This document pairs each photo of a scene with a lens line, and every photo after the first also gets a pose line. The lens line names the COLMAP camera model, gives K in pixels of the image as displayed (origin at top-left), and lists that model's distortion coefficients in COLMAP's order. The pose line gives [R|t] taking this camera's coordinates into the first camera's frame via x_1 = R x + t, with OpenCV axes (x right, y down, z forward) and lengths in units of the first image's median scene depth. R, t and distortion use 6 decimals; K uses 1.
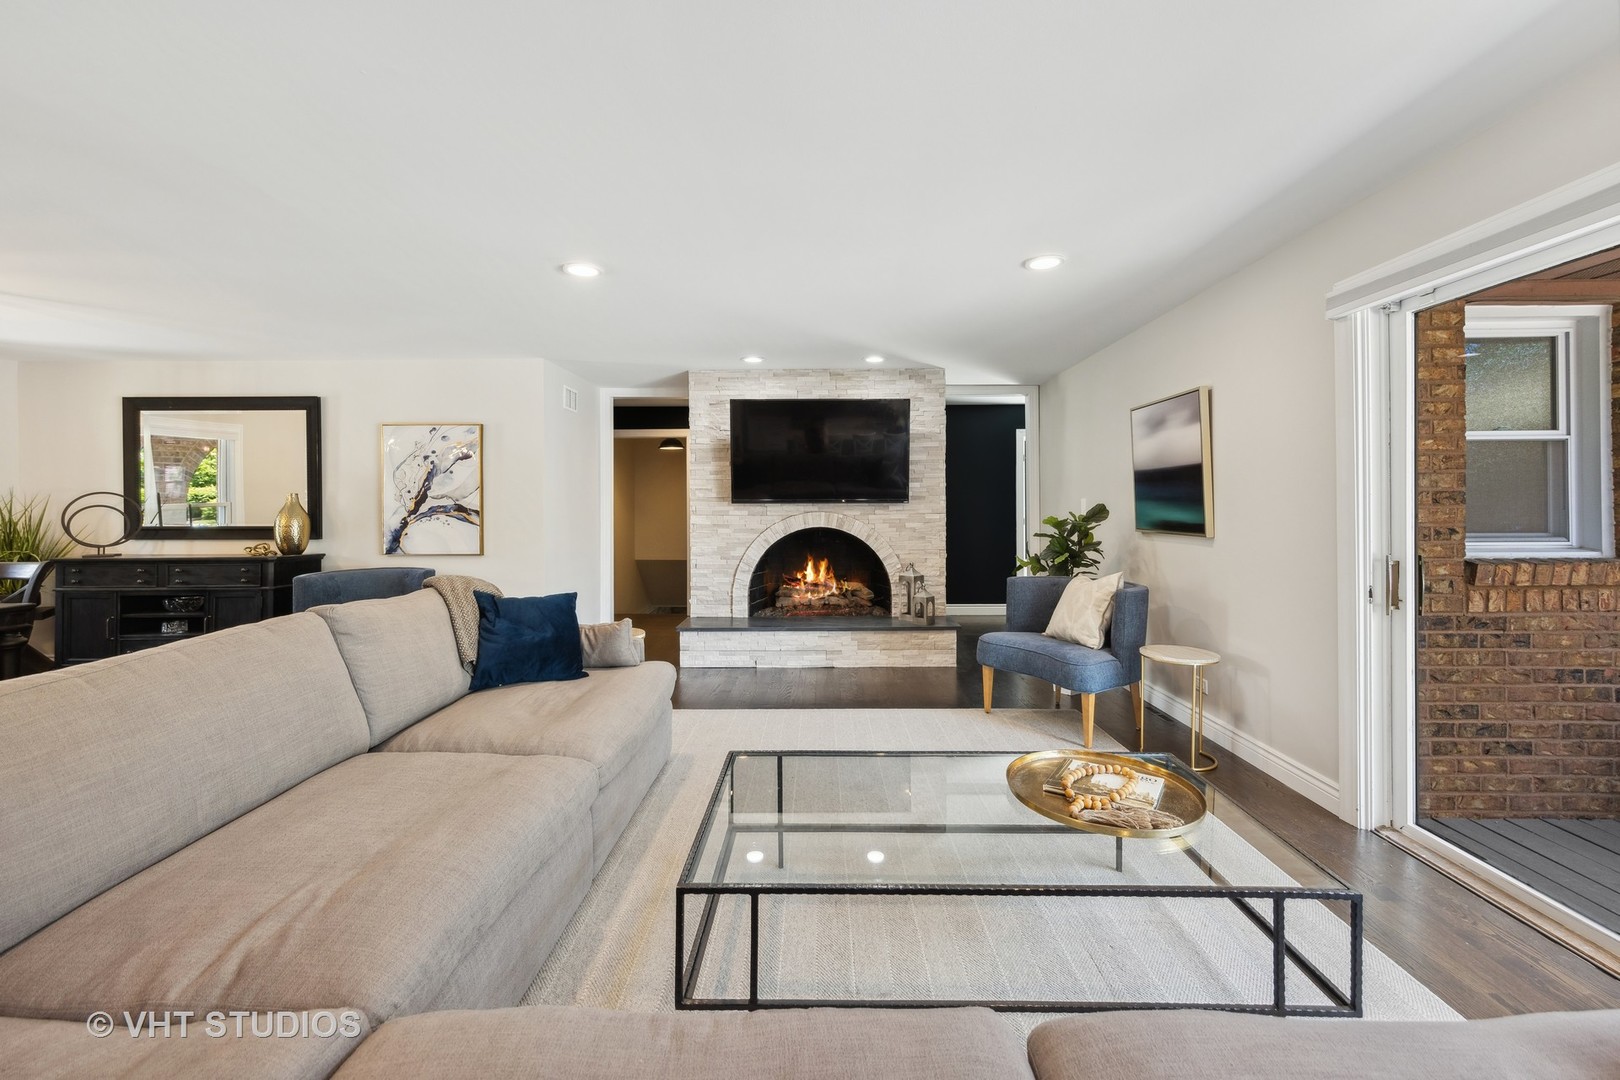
lens RADIAL K [[654.0, 0, 812.6], [0, 654.0, 509.1], [0, 0, 1]] dist [0.001711, 0.000245]
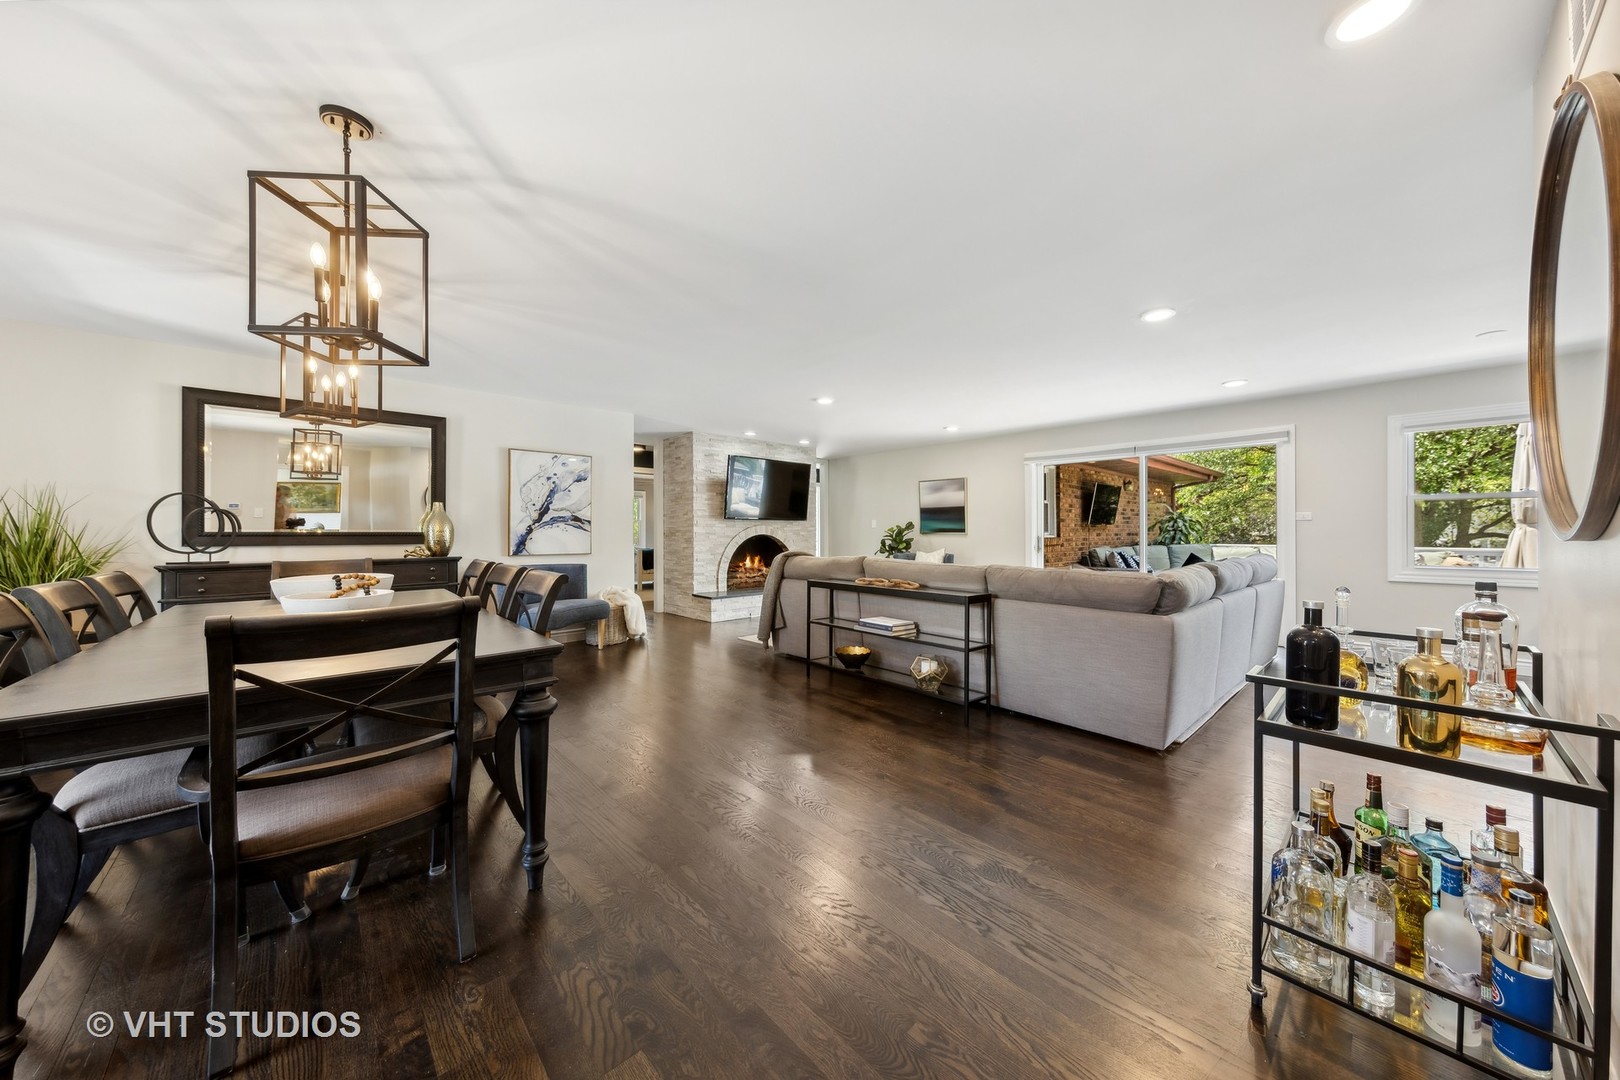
lens RADIAL K [[556.6, 0, 812.7], [0, 556.6, 534.4], [0, 0, 1]] dist [-0.000394, -0.000049]
pose [[0.718991, 0.000131, 0.695019, -0.971967], [0.000455, 1.000000, -0.000659, 0.031154], [-0.695019, 0.000790, 0.718991, -0.133187]]
